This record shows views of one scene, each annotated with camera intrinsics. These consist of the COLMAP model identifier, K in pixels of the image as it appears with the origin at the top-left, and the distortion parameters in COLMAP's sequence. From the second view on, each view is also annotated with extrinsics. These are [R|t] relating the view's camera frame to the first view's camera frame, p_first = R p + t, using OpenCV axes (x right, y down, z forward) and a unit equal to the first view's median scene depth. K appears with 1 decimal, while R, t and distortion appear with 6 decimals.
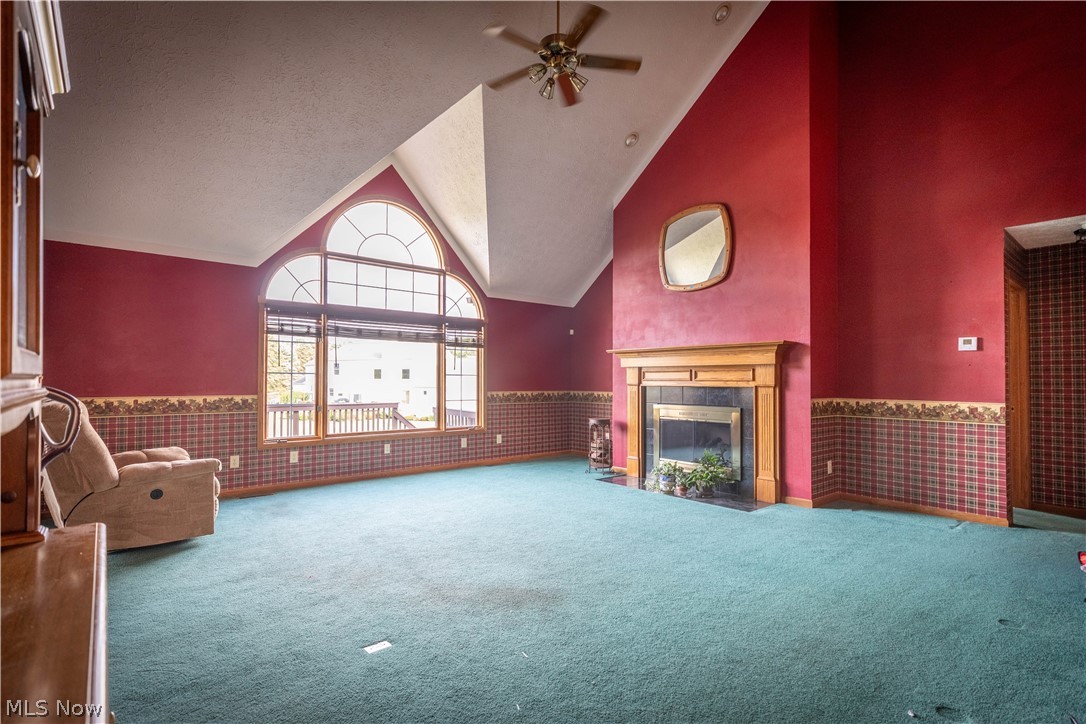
lens RADIAL K [[508.1, 0, 547.4], [0, 508.1, 371.3], [0, 0, 1]] dist [0.002664, 0.000174]
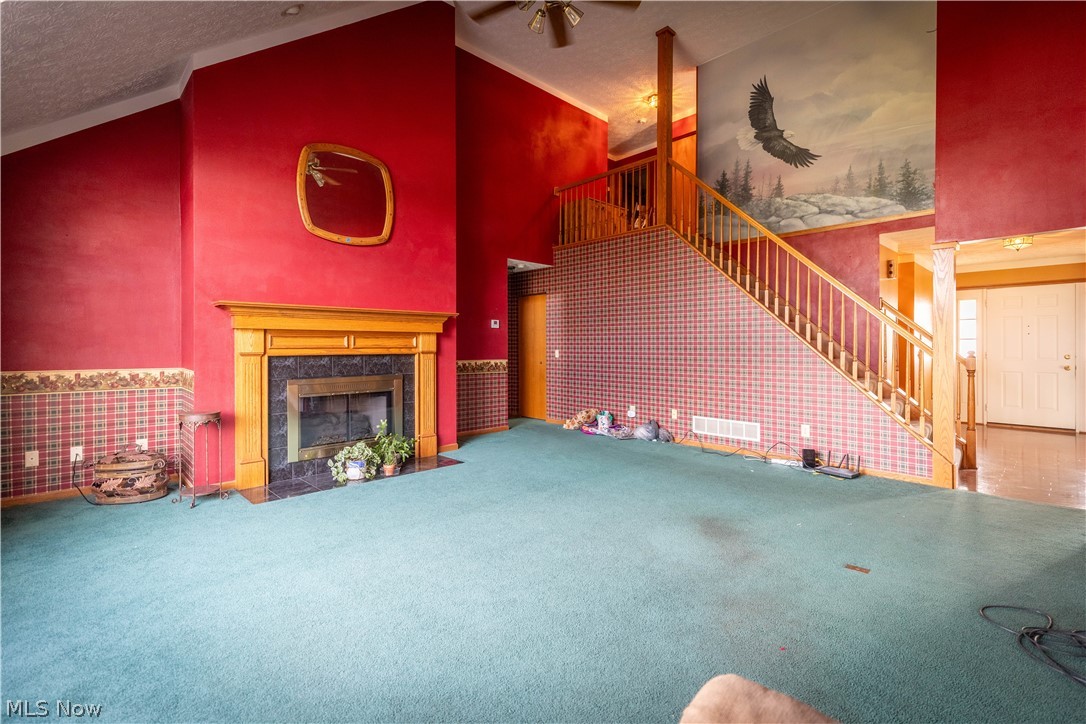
lens RADIAL K [[508.1, 0, 543.5], [0, 508.1, 352.1], [0, 0, 1]] dist [0.002664, 0.000174]
pose [[-0.075815, -0.013923, 0.997025, -0.126921], [-0.014142, 0.999817, 0.012887, 0.002074], [-0.997022, -0.013123, -0.075998, 0.152433]]
